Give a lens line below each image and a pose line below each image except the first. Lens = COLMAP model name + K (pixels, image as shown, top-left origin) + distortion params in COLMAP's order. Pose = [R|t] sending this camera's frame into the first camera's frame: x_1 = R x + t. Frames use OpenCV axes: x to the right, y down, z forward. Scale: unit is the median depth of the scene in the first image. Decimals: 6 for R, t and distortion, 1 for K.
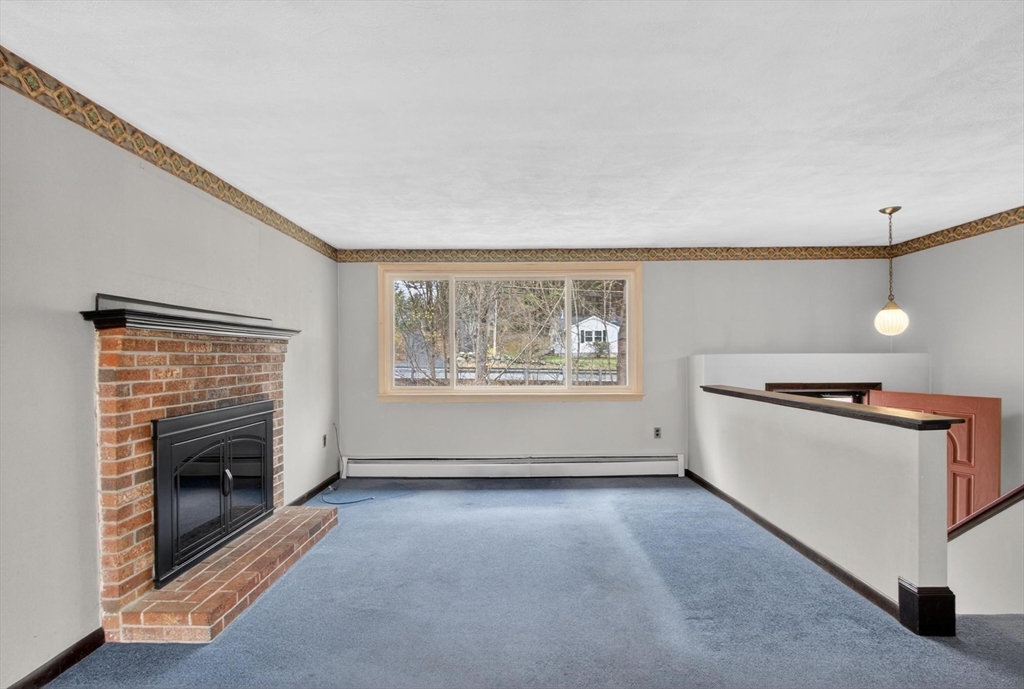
lens RADIAL K [[496.1, 0, 514.4], [0, 496.1, 354.7], [0, 0, 1]] dist [-0.001920, 0.000015]
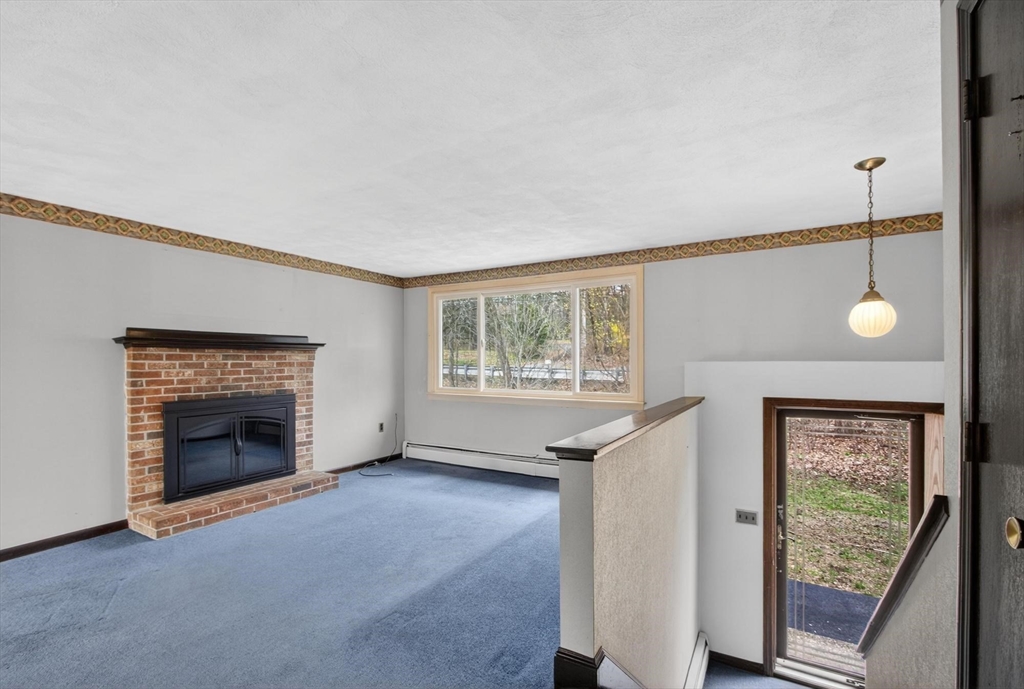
lens RADIAL K [[456.8, 0, 510.6], [0, 456.8, 357.0], [0, 0, 1]] dist [-0.003158, -0.000116]
pose [[0.865494, -0.001566, -0.500917, 1.003804], [-0.000076, 0.999995, -0.003257, -0.013284], [0.500919, 0.002856, 0.865489, 0.252515]]
